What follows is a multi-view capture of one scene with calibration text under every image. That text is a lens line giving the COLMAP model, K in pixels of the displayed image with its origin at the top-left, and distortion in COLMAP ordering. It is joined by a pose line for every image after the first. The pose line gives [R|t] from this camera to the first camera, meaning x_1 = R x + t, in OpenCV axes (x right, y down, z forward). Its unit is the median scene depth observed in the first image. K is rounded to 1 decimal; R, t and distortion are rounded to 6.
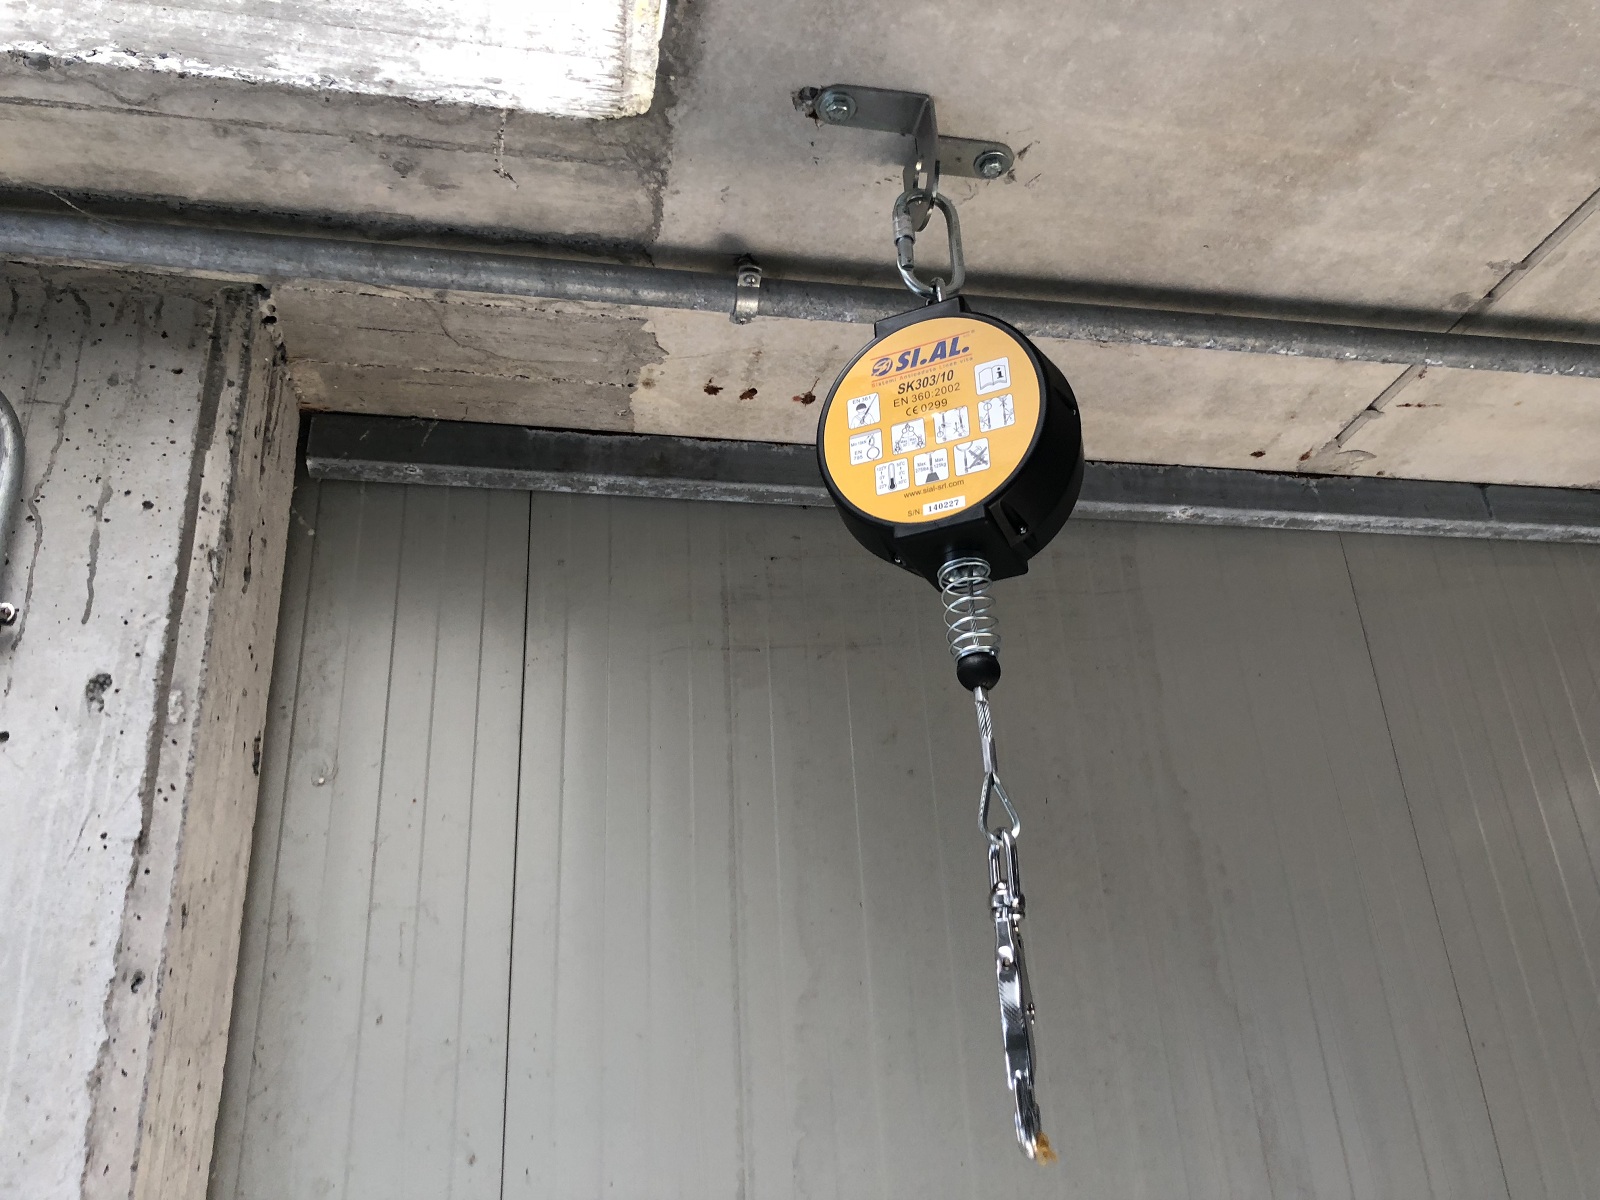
lens RADIAL K [[1301.9, 0, 832.8], [0, 1301.9, 597.8], [0, 0, 1]] dist [-0.001368, -0.016444]
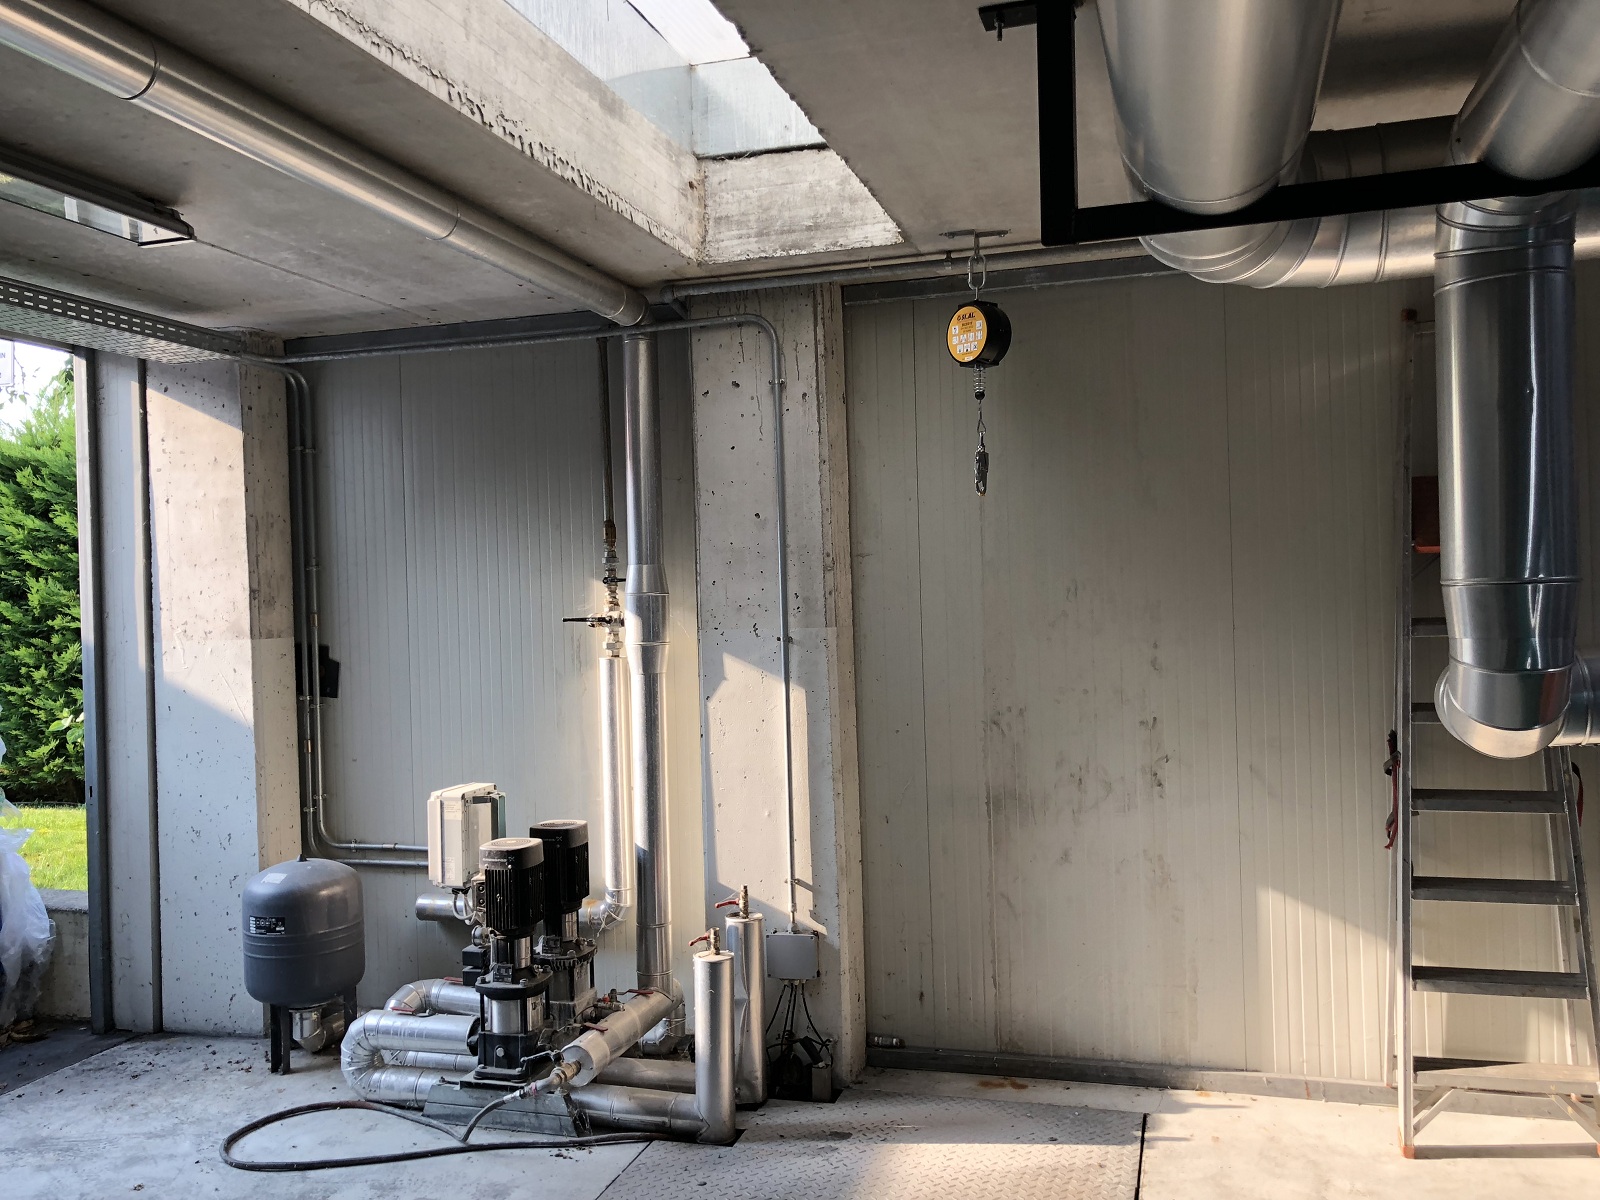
lens RADIAL K [[1301.9, 0, 832.8], [0, 1301.9, 597.8], [0, 0, 1]] dist [-0.001368, -0.016444]
pose [[0.884910, 0.039290, -0.464101, 1.435819], [0.172234, 0.898200, 0.404441, -0.985190], [0.432746, -0.437828, 0.788059, -2.462769]]
